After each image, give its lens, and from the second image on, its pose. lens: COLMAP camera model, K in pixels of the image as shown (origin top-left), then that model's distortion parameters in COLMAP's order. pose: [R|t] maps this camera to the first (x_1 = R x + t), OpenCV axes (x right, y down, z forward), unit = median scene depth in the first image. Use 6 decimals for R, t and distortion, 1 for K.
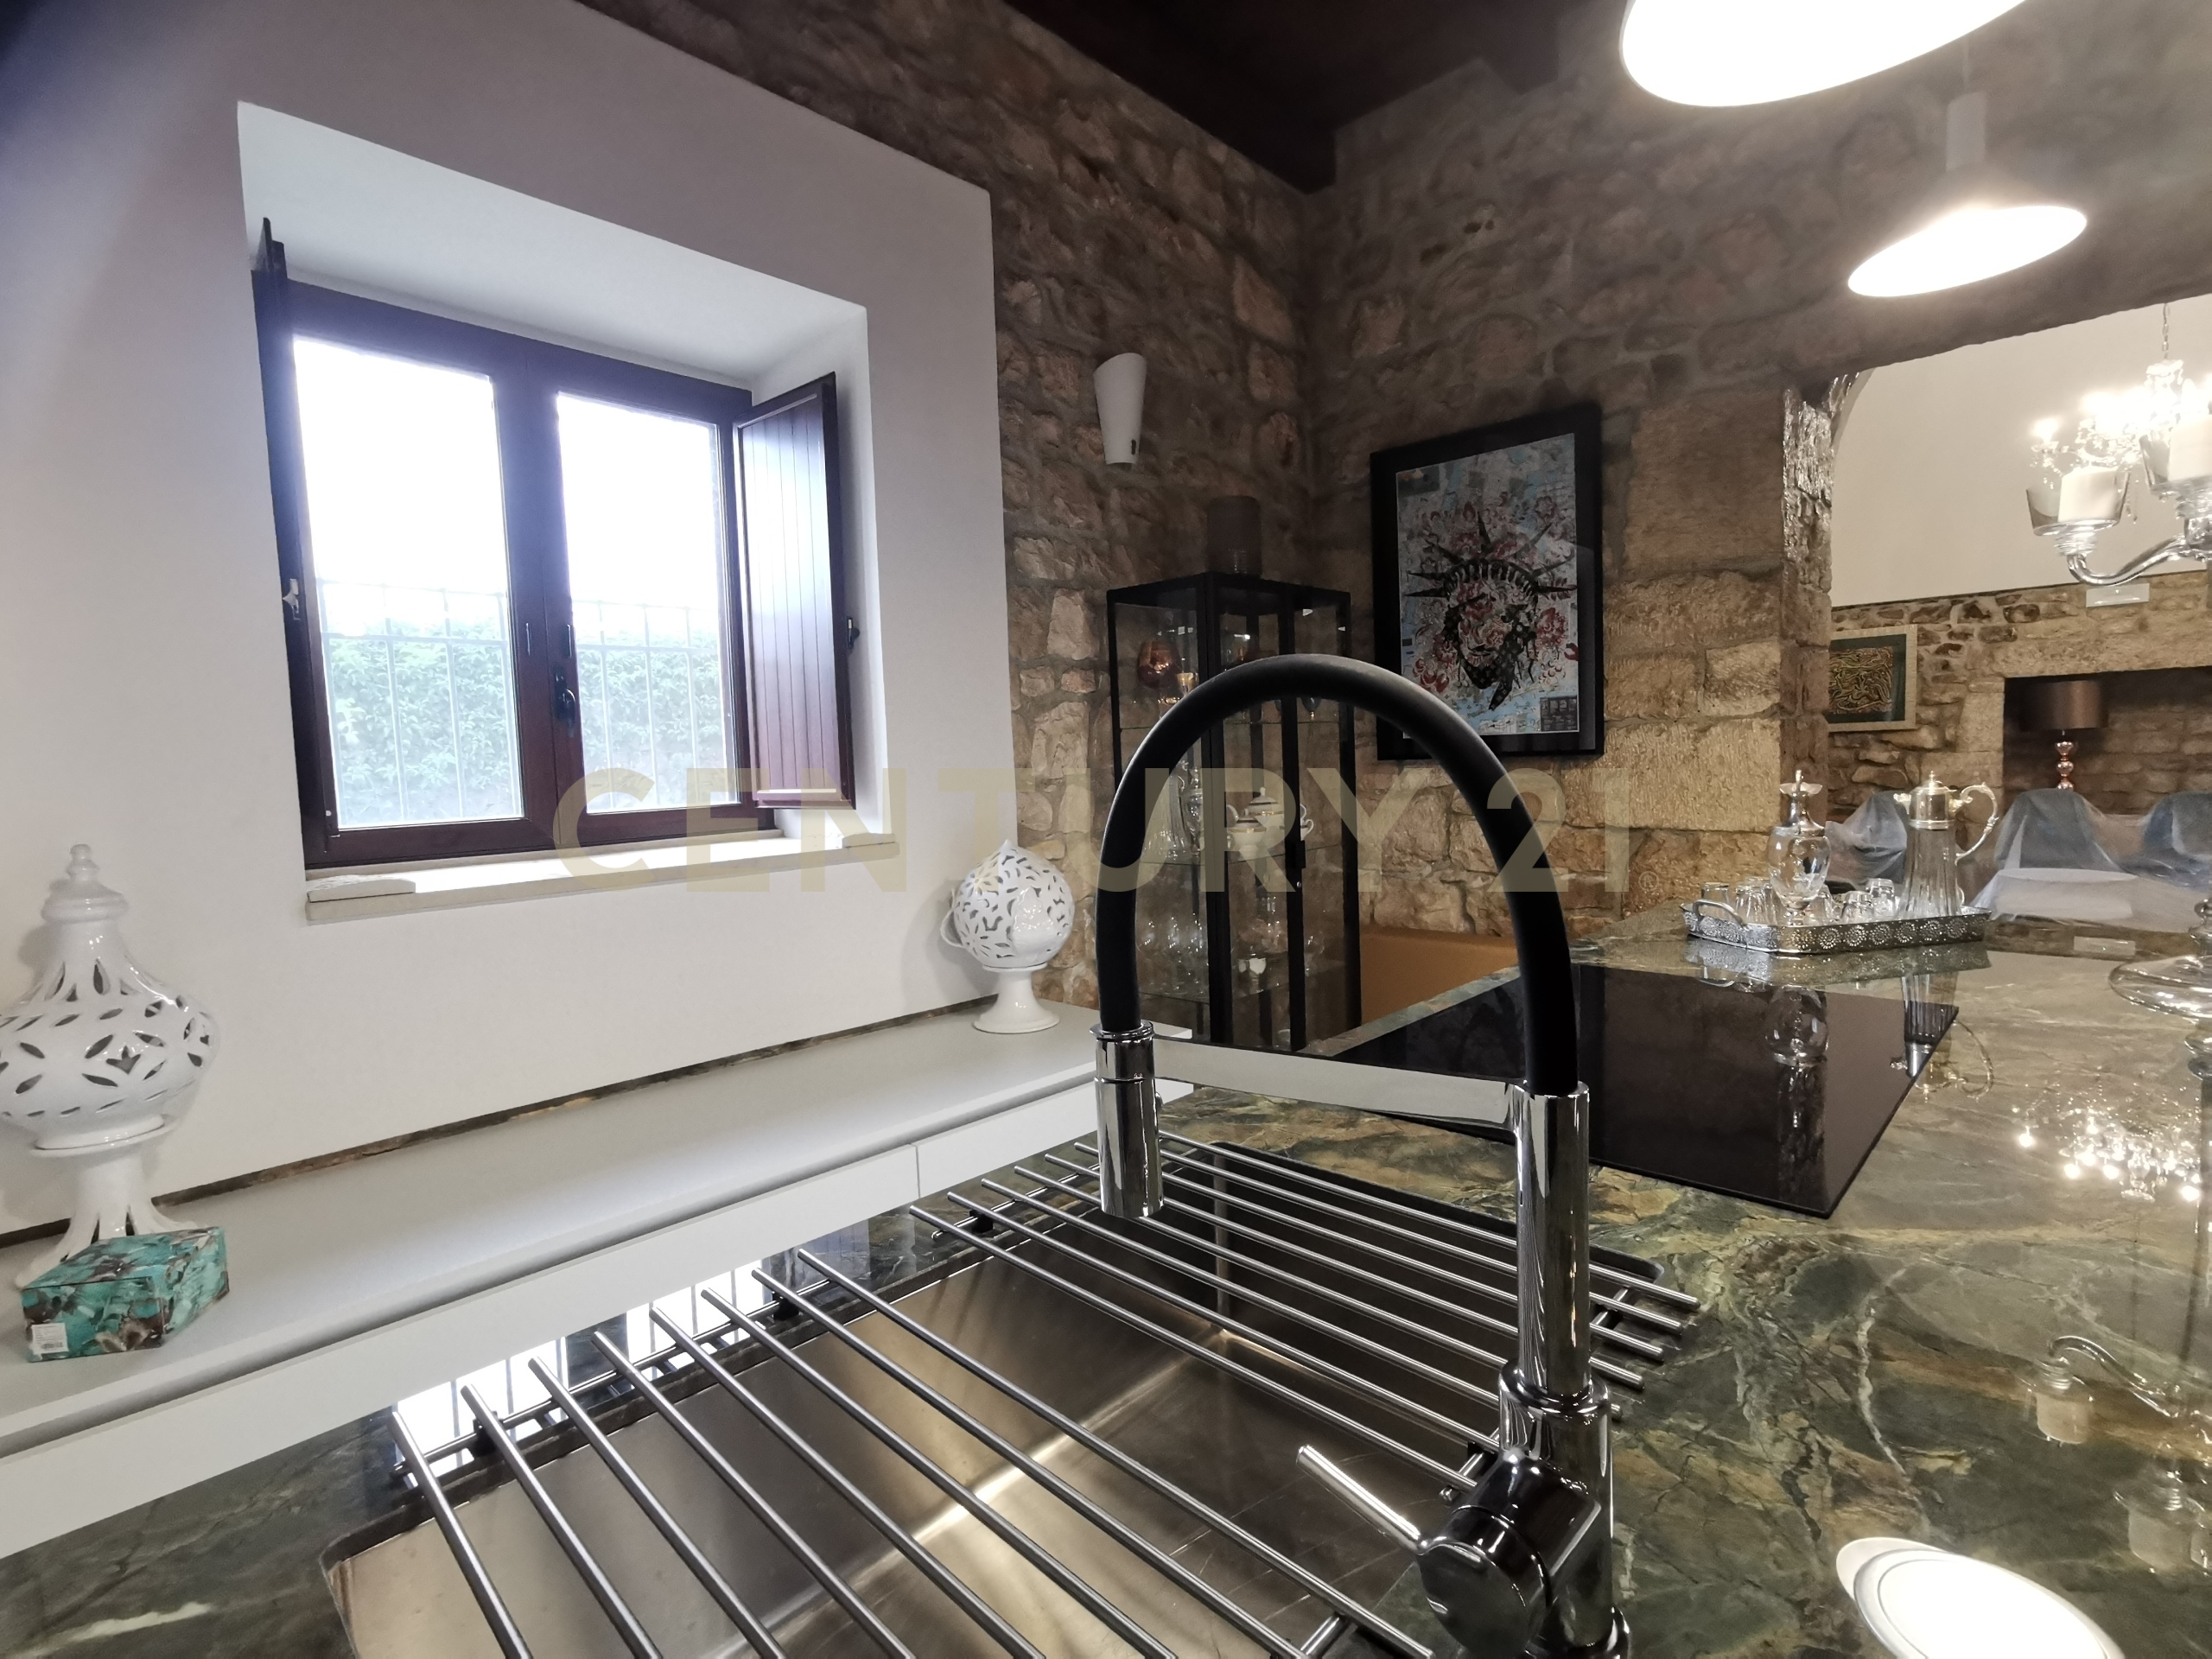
lens RADIAL K [[1063.4, 0, 1109.0], [0, 1063.4, 829.2], [0, 0, 1]] dist [-0.032681, 0.027598]
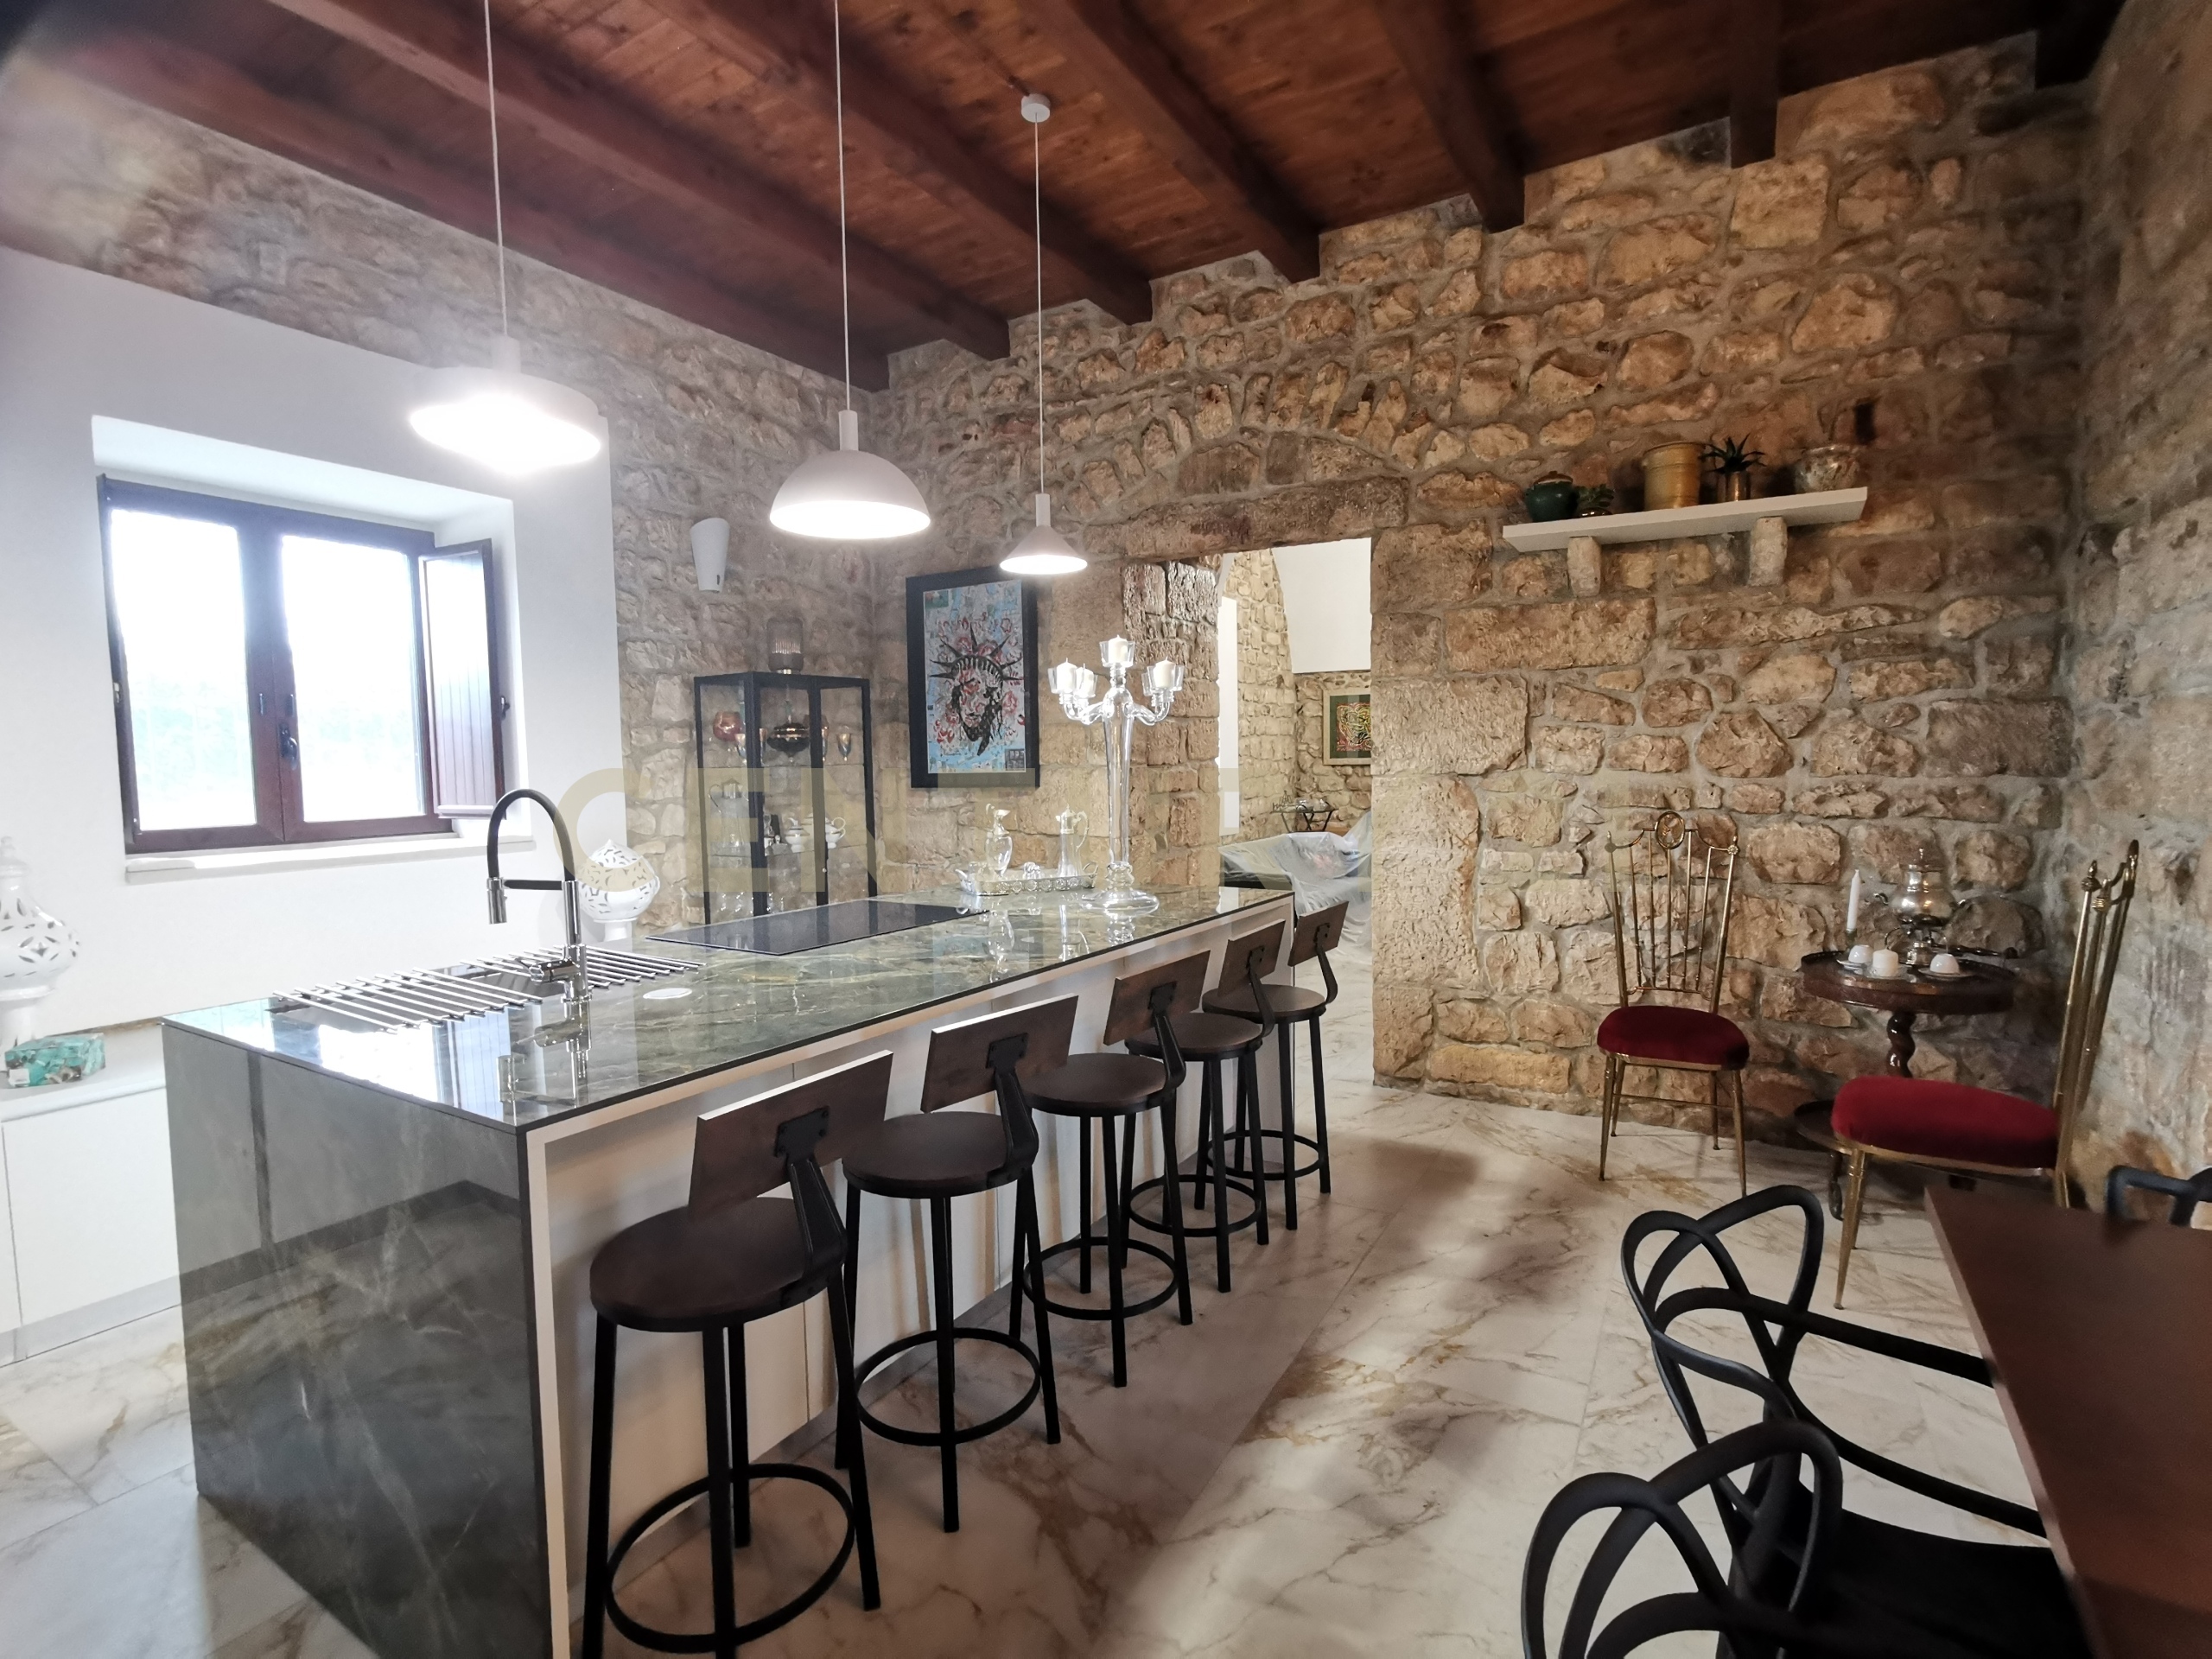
lens RADIAL K [[1063.4, 0, 1106.3], [0, 1063.4, 830.8], [0, 0, 1]] dist [-0.032681, 0.027598]
pose [[0.977675, 0.004521, 0.210076, 0.248323], [-0.002672, 0.999955, -0.009087, 0.007723], [-0.210107, 0.008323, 0.977643, -0.578871]]
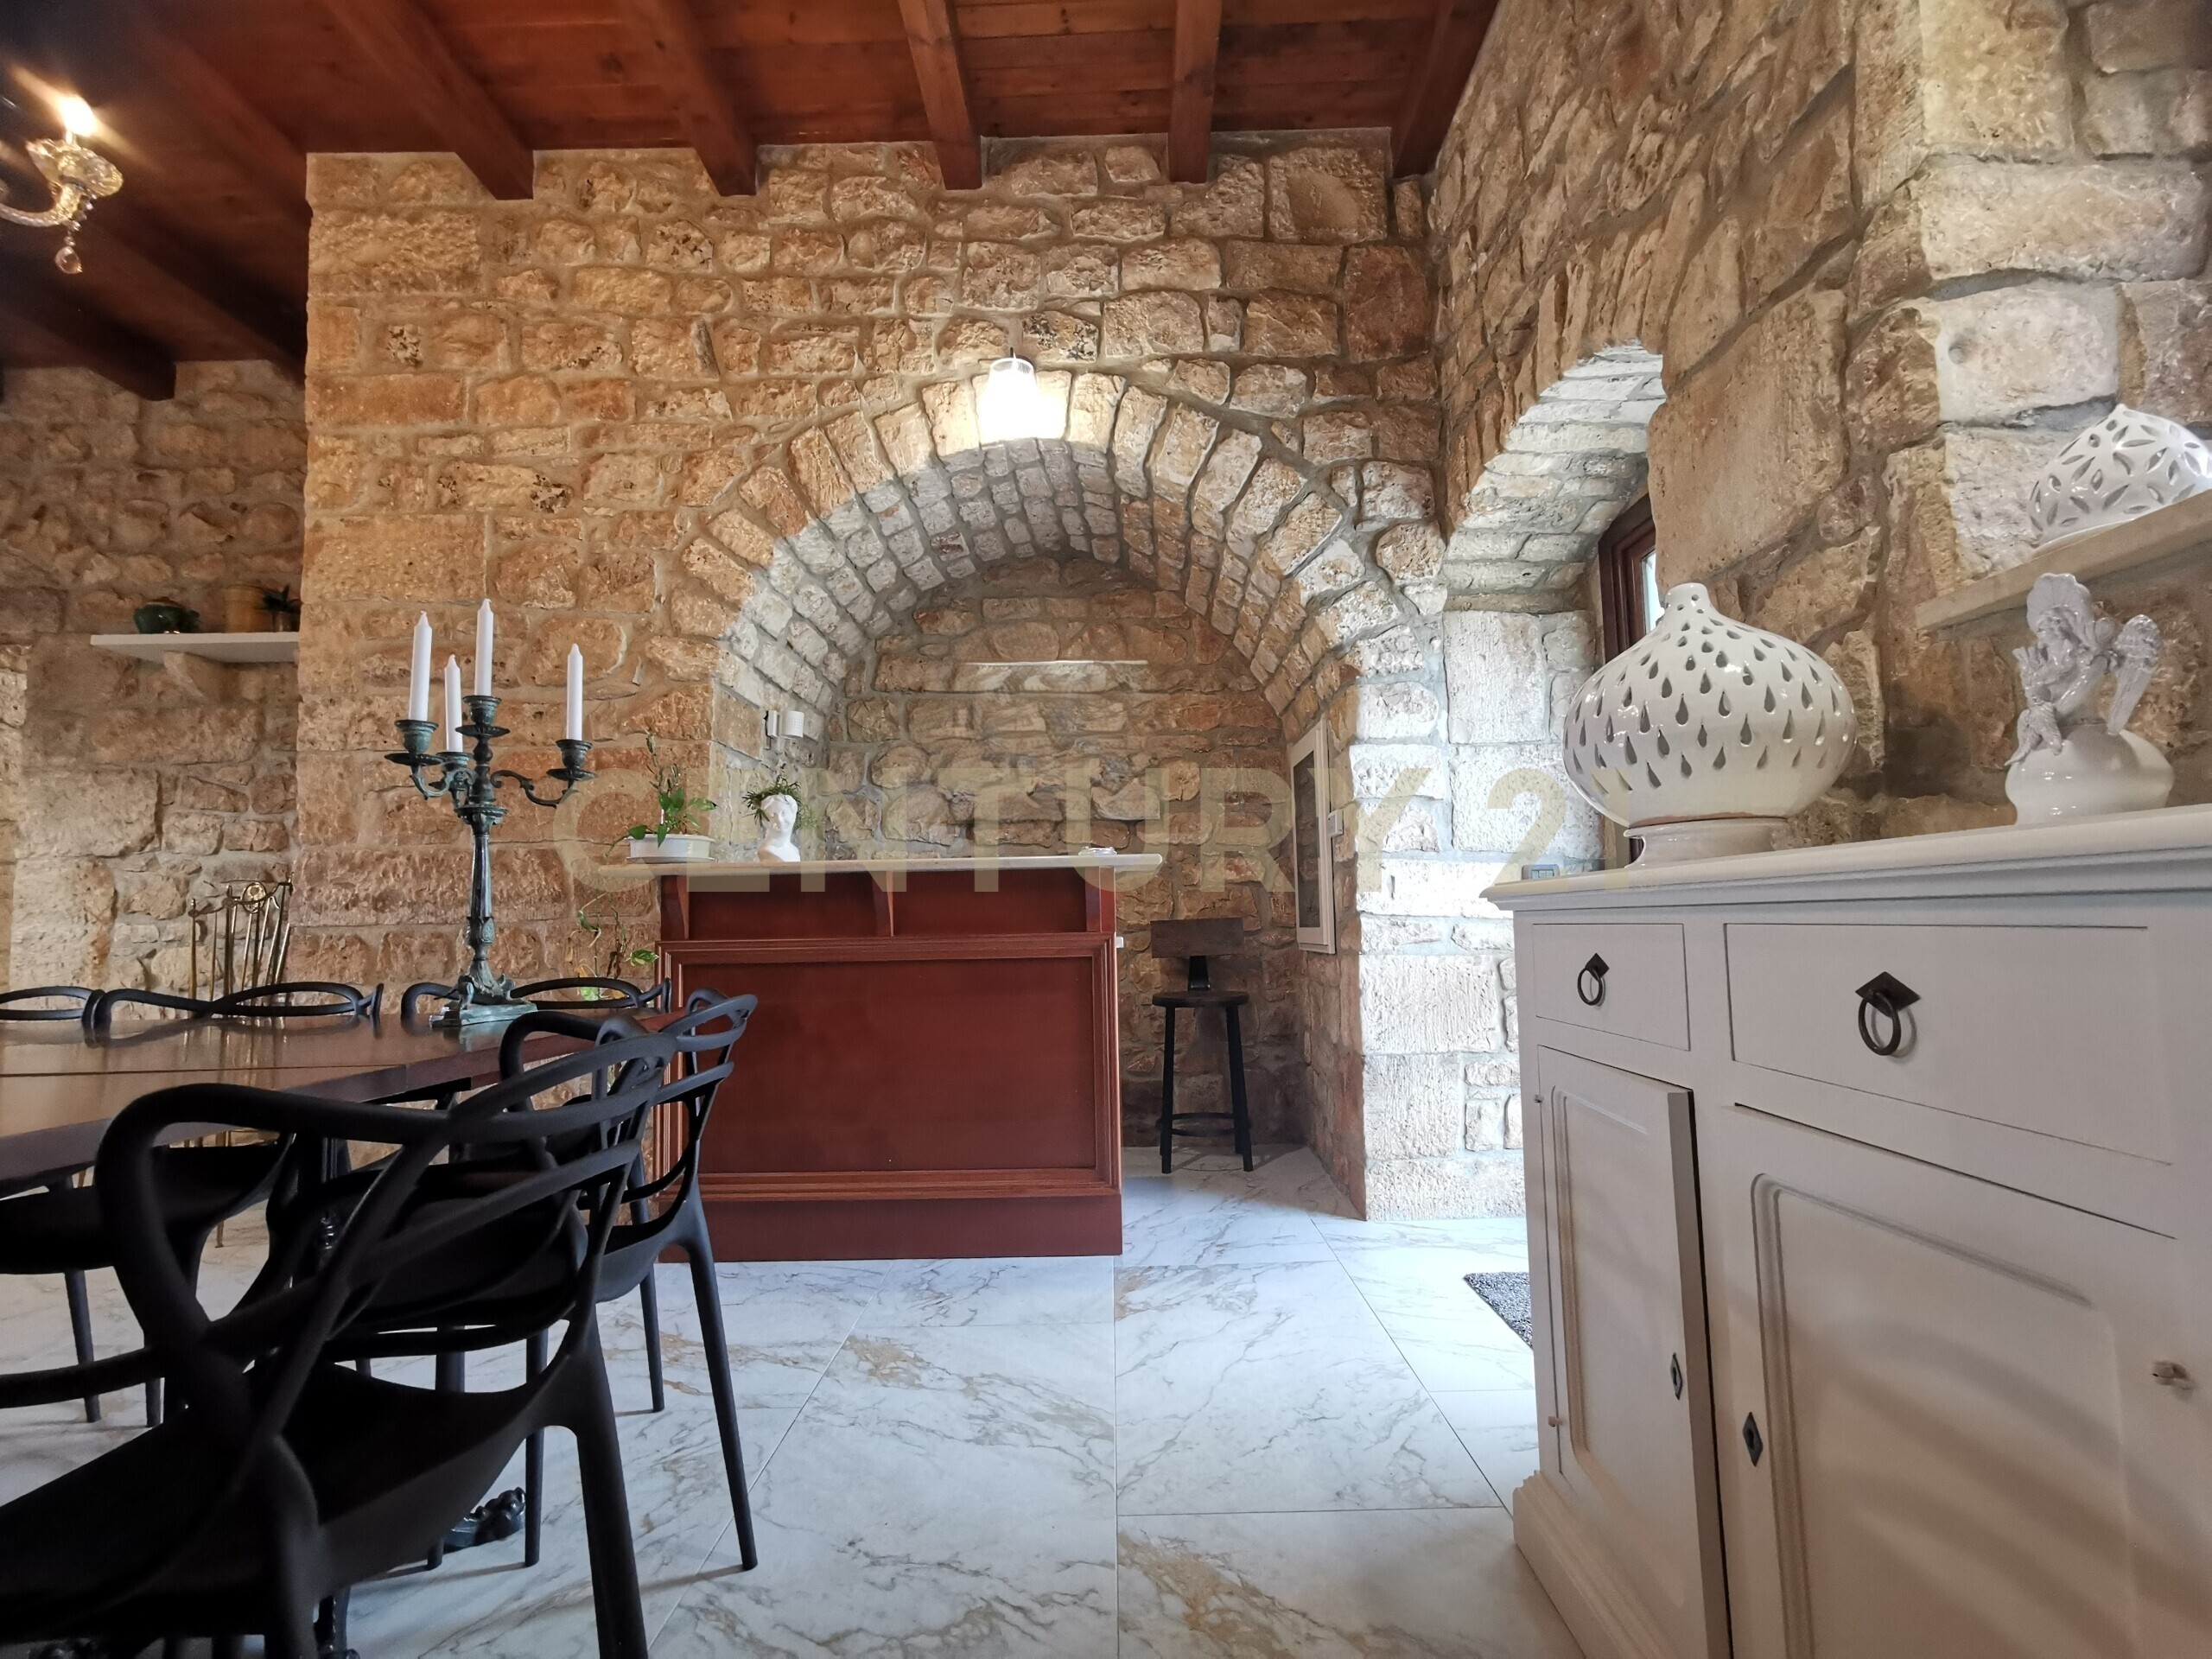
lens RADIAL K [[1063.4, 0, 1101.9], [0, 1063.4, 824.9], [0, 0, 1]] dist [-0.032681, 0.027598]
pose [[0.734877, 0.075659, 0.673967, 0.985350], [0.047896, 0.985487, -0.162855, 0.180701], [-0.676507, 0.151959, 0.720588, -1.345110]]
